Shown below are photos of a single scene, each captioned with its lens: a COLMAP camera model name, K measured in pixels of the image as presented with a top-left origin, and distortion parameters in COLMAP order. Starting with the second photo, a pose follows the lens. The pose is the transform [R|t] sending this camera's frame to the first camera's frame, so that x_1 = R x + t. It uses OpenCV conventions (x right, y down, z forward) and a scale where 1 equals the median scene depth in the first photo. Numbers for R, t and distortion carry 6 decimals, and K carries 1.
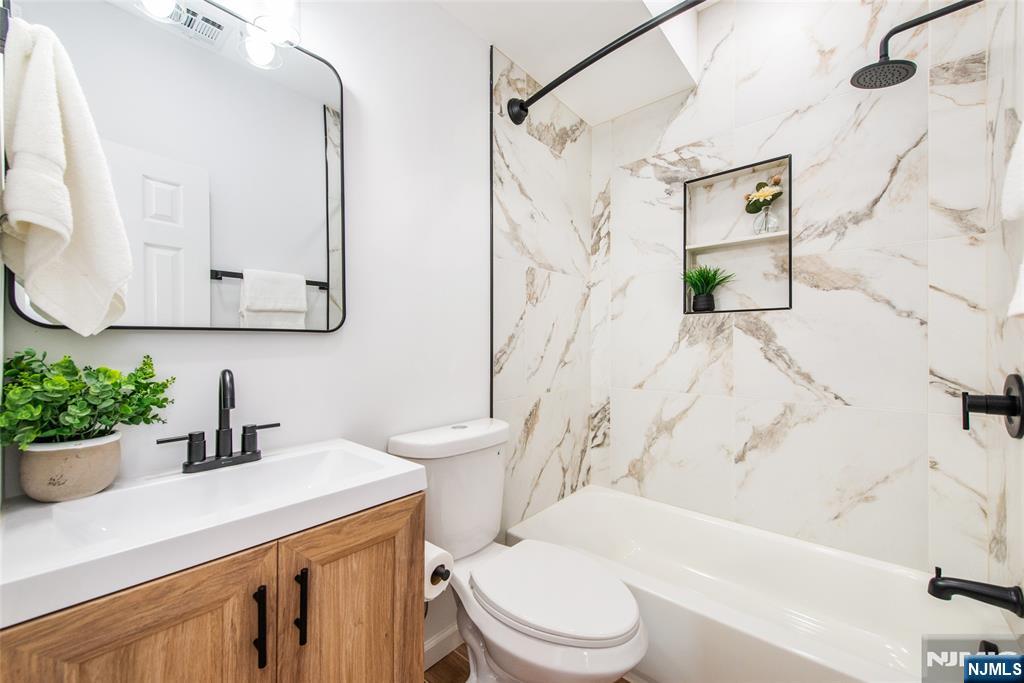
lens RADIAL K [[401.4, 0, 512.0], [0, 401.4, 341.5], [0, 0, 1]] dist [-0.000013, 0.000044]
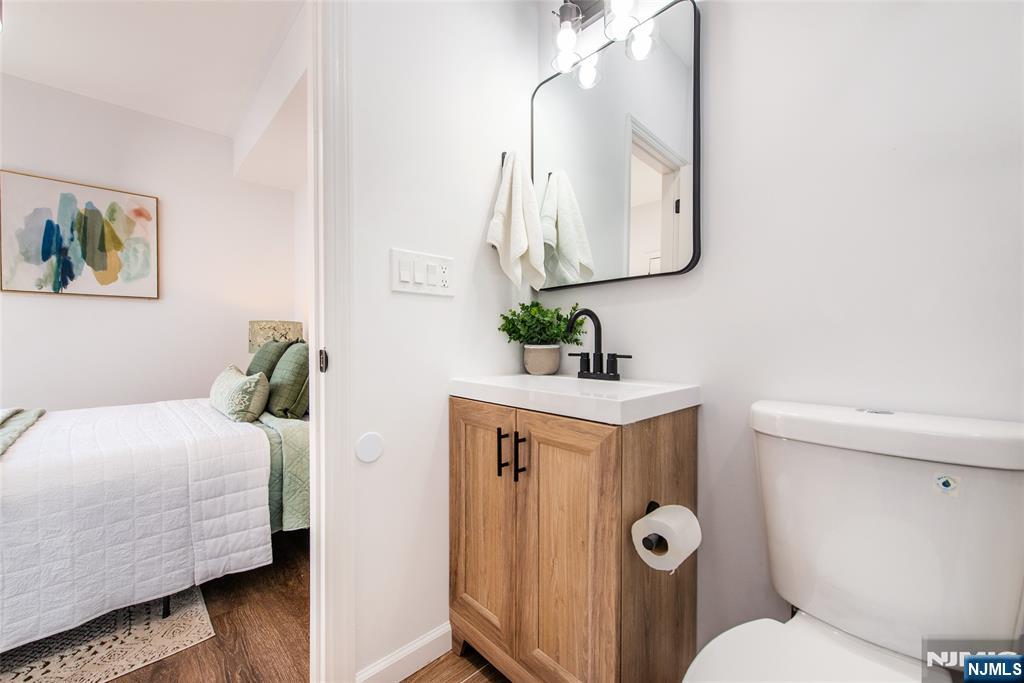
lens RADIAL K [[400.3, 0, 512.0], [0, 400.3, 341.5], [0, 0, 1]] dist [0.000539, -0.000024]
pose [[-0.085639, 0.008042, -0.996294, 0.752059], [0.003223, 0.999964, 0.007795, 0.179952], [0.996321, -0.002543, -0.085662, 0.885952]]
